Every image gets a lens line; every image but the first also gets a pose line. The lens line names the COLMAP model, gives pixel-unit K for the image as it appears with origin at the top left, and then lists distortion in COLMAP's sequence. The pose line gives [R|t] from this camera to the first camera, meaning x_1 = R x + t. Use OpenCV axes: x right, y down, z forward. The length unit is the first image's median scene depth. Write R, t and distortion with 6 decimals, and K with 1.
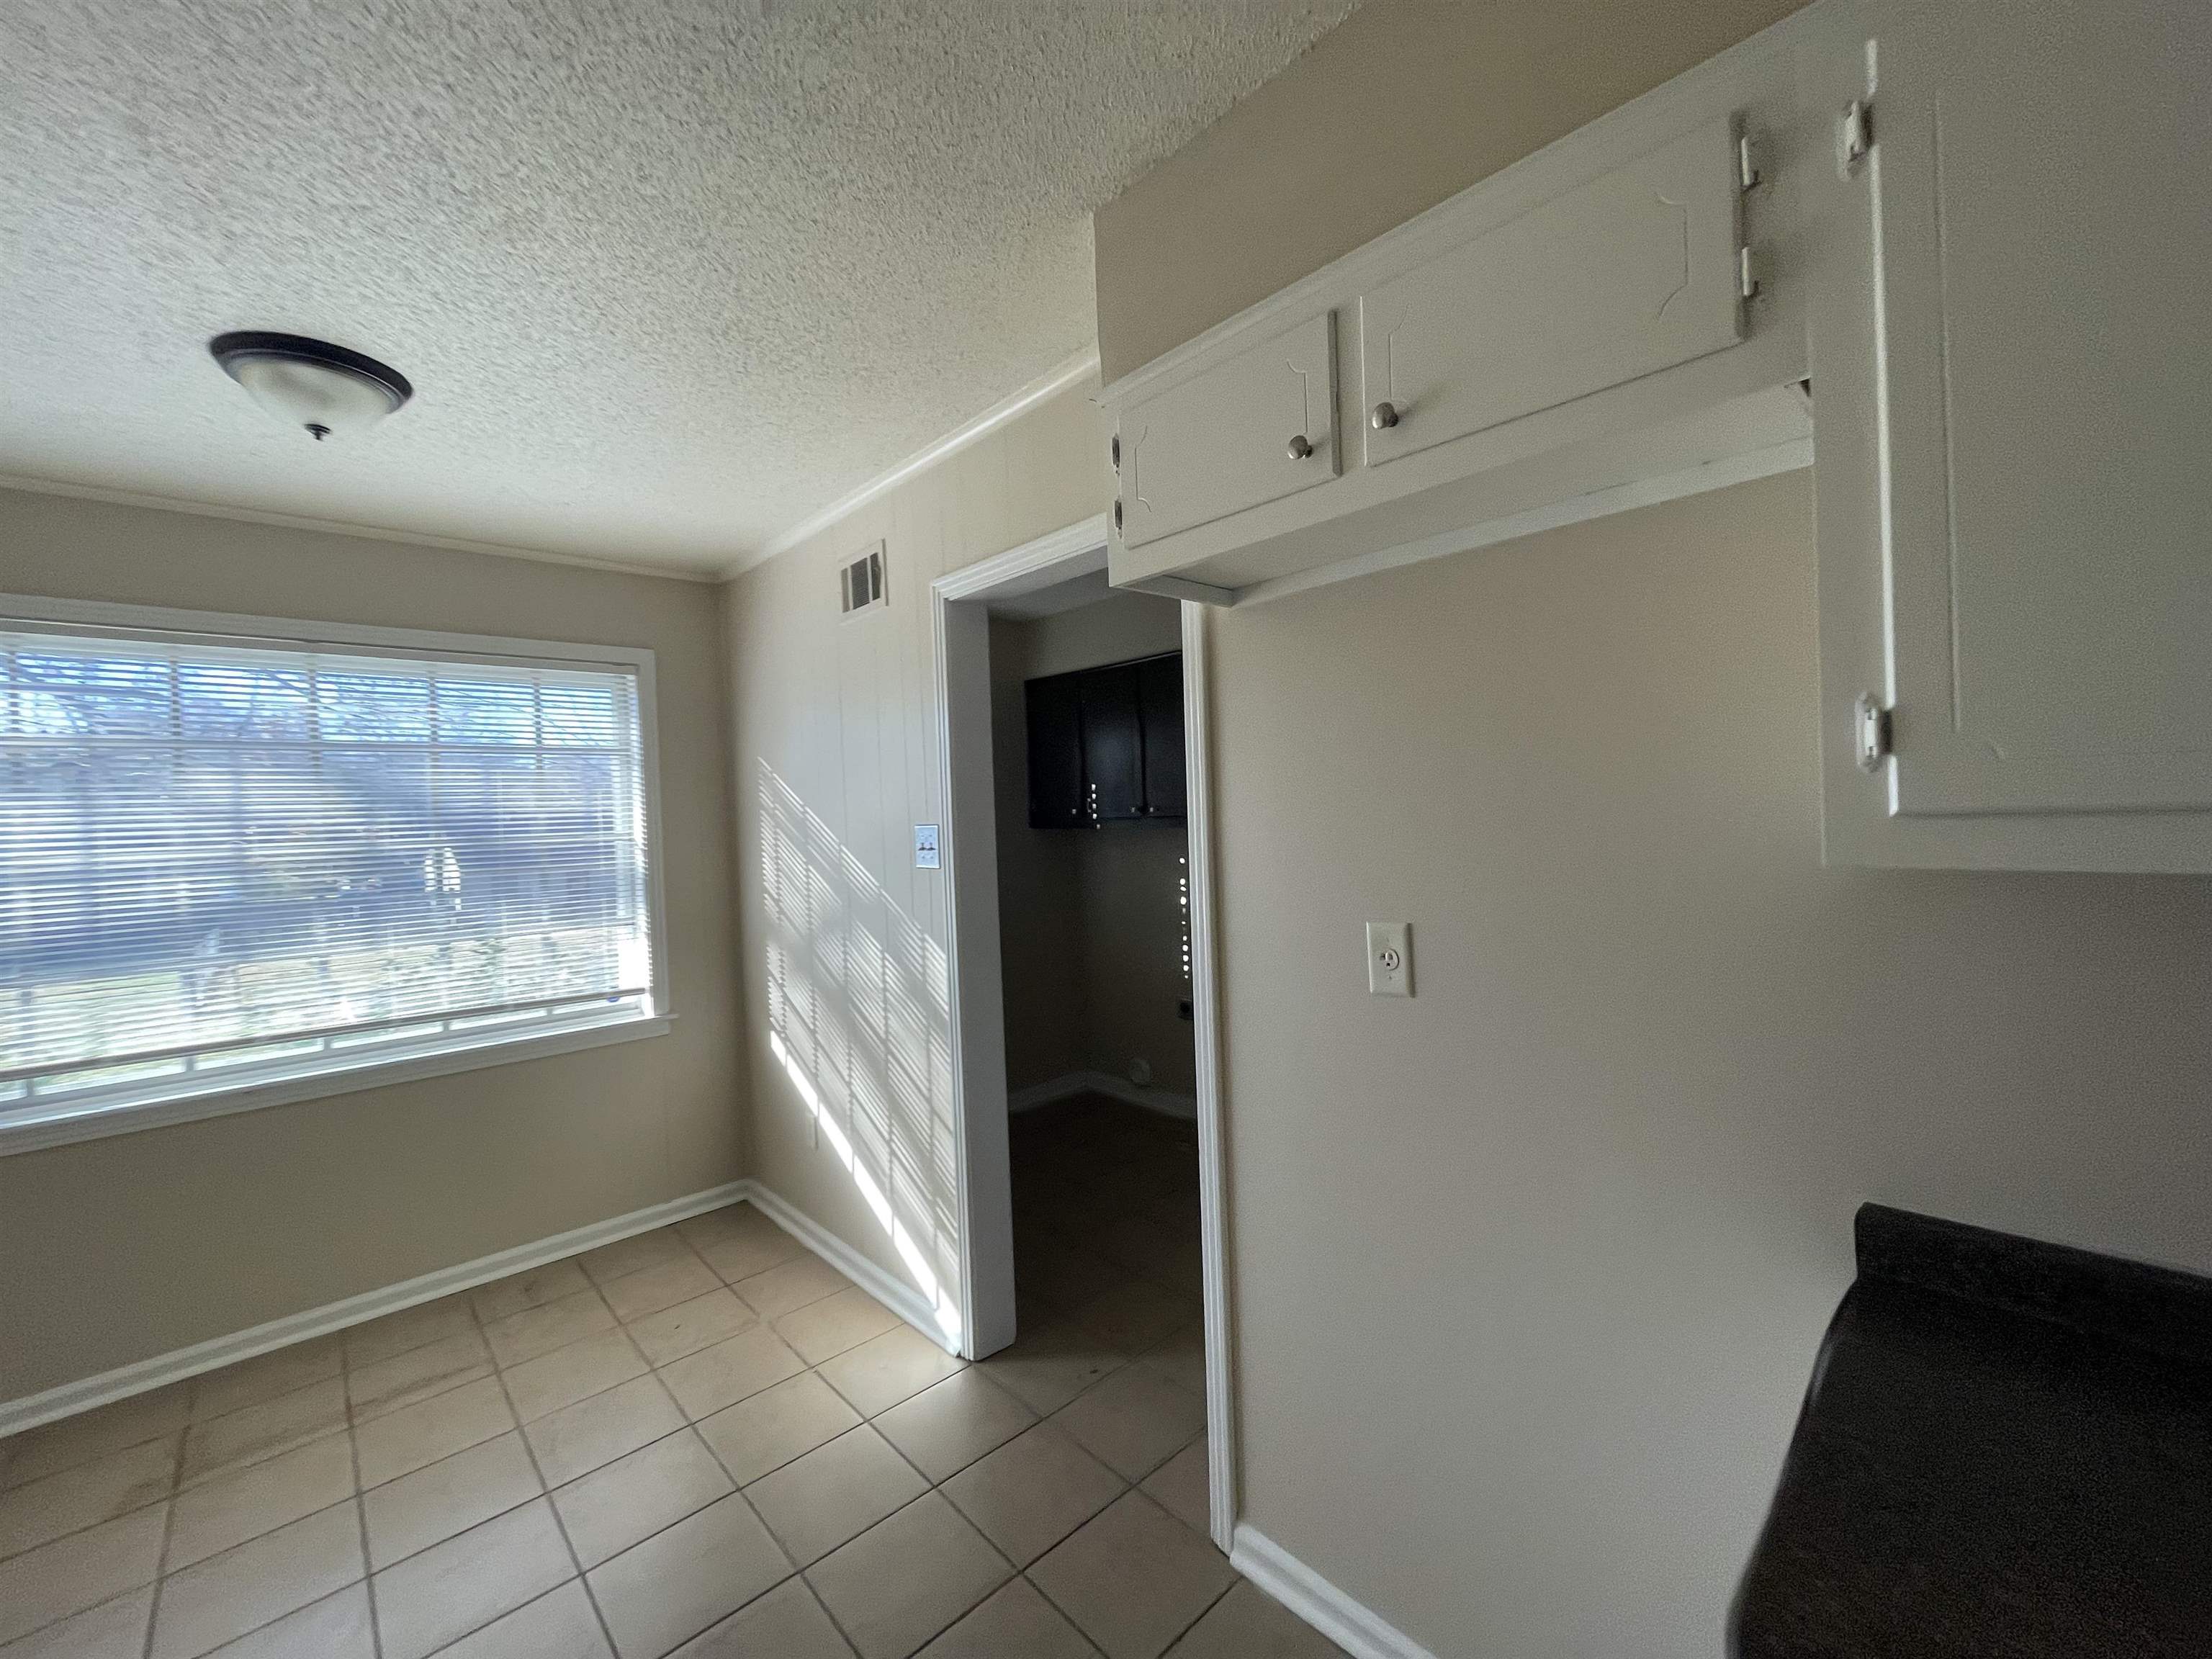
lens RADIAL K [[895.1, 0, 1103.9], [0, 895.1, 831.7], [0, 0, 1]] dist [0.000293, -0.000189]
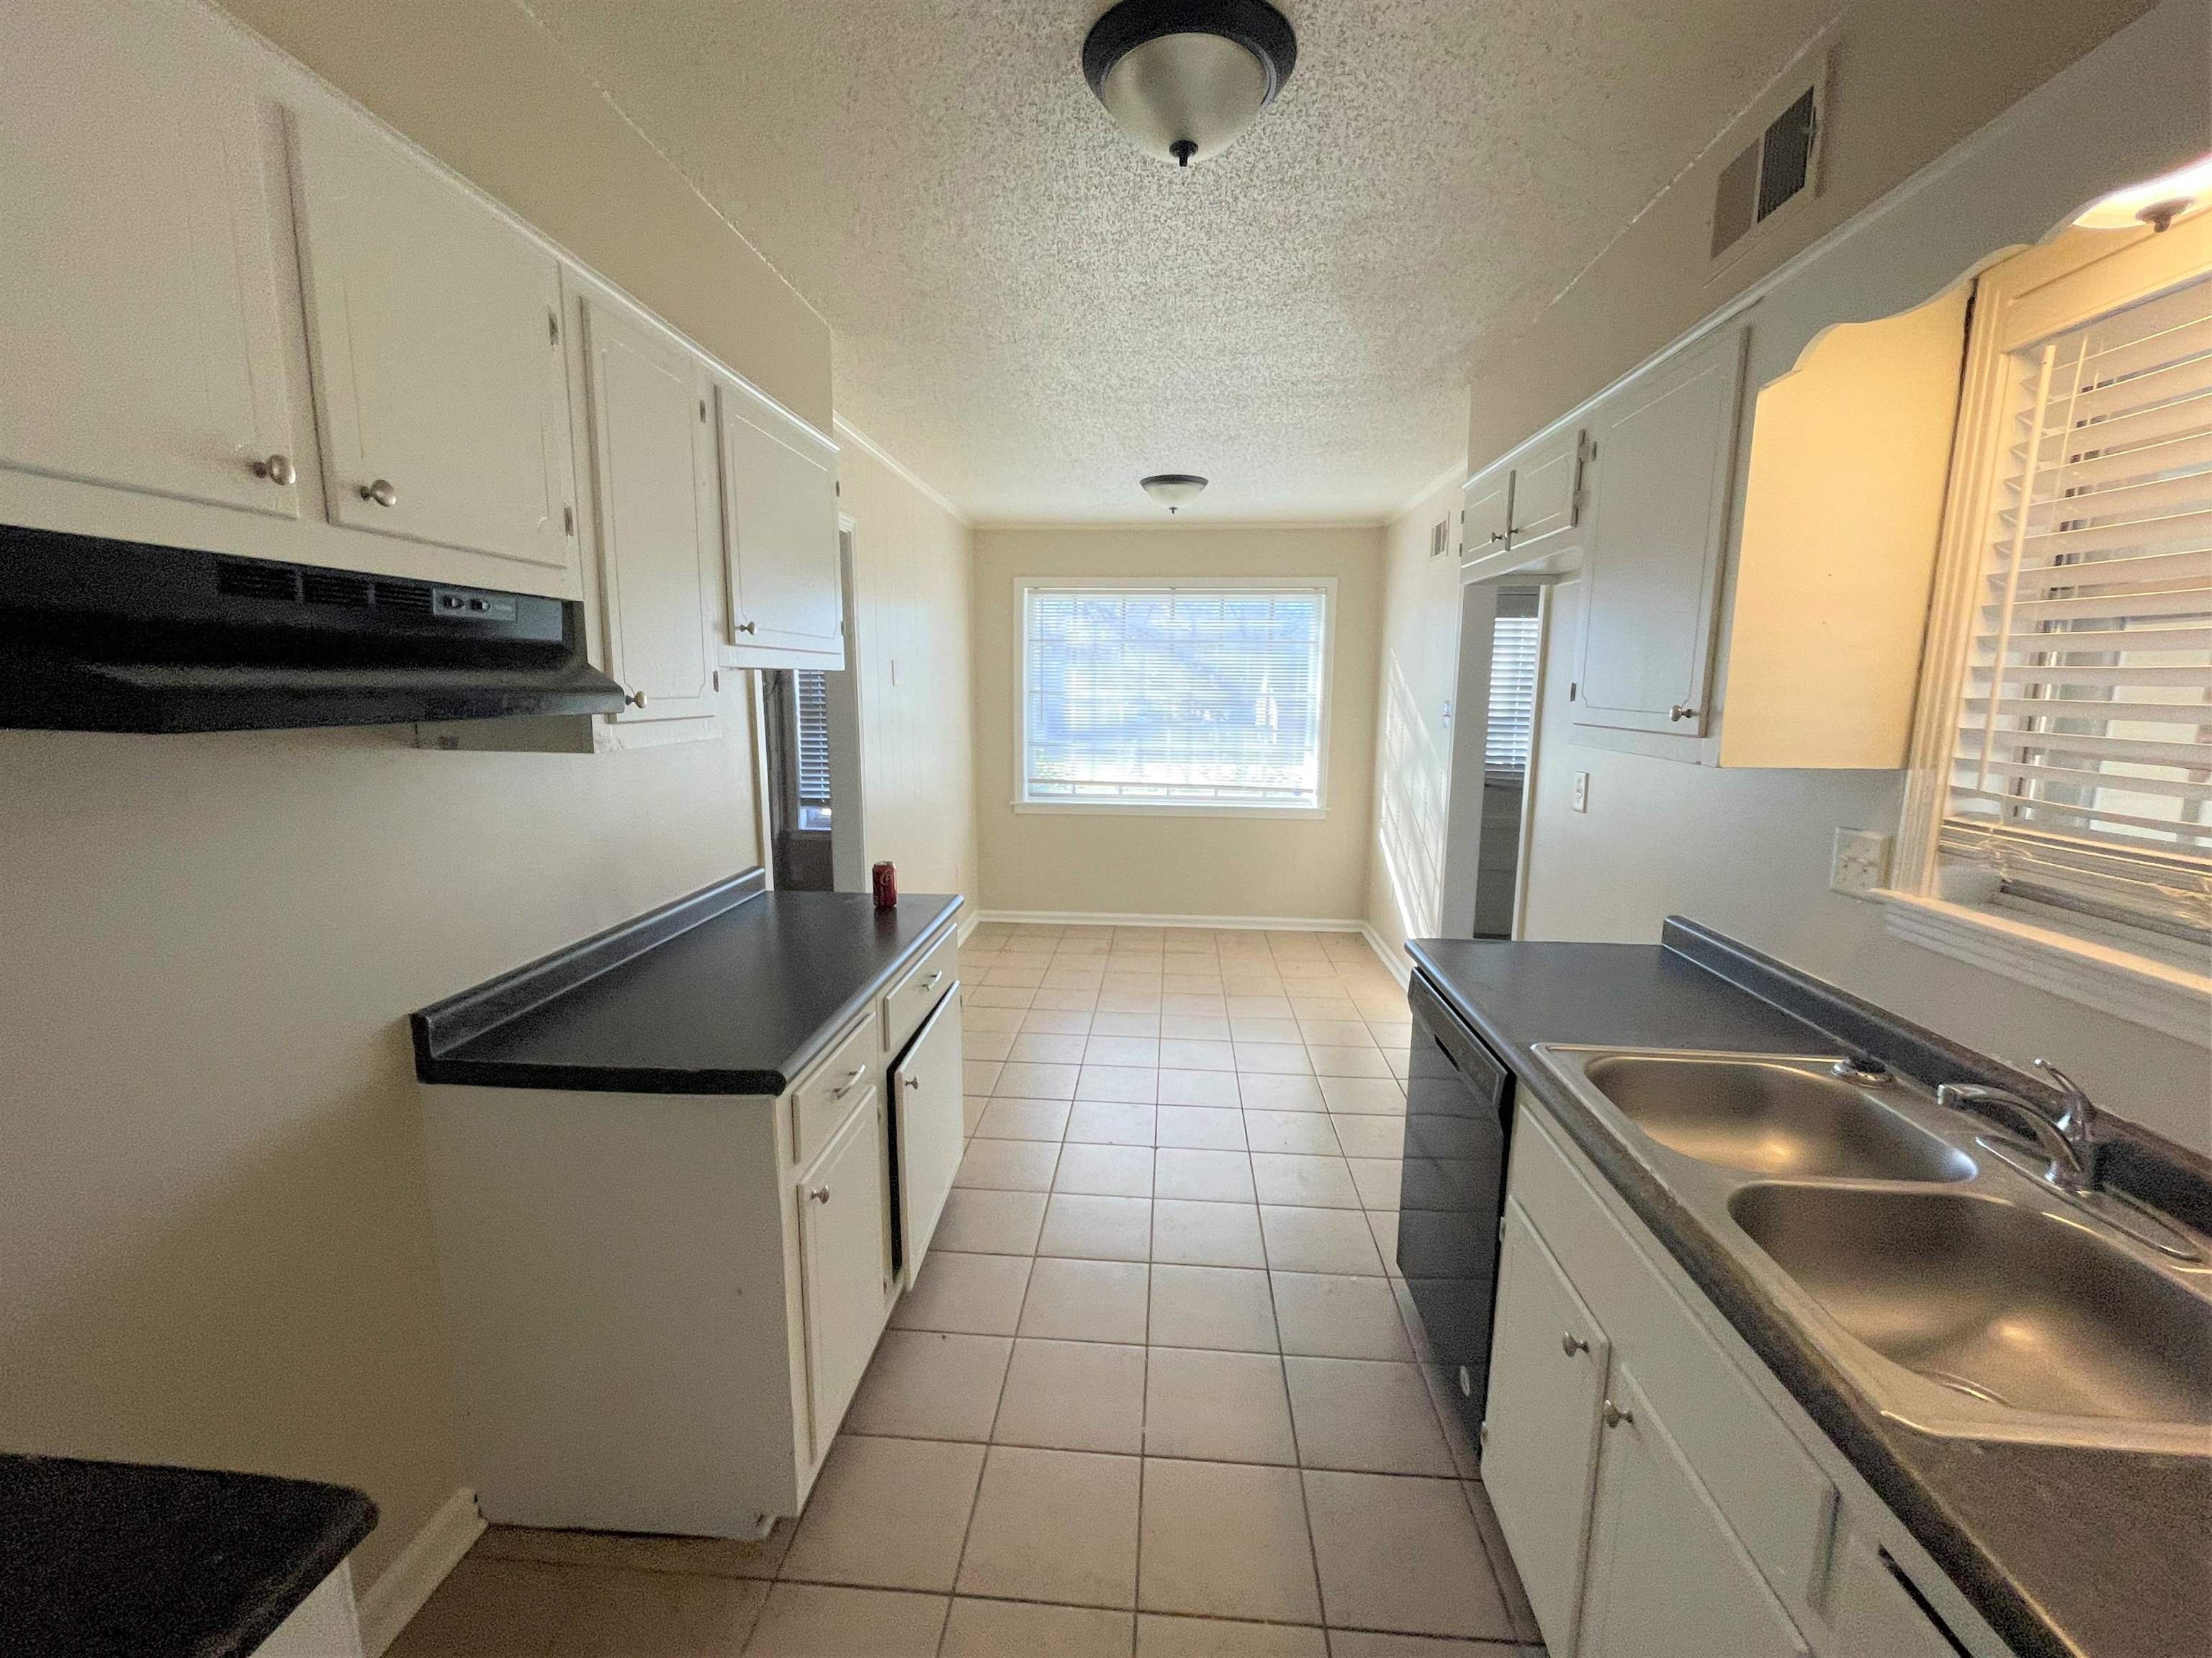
lens RADIAL K [[895.1, 0, 1103.9], [0, 895.1, 831.2], [0, 0, 1]] dist [0.000293, -0.000189]
pose [[0.679340, 0.162806, -0.715536, 0.477185], [-0.047367, 0.982774, 0.178639, -0.029178], [0.732294, -0.087464, 0.675349, -0.461274]]
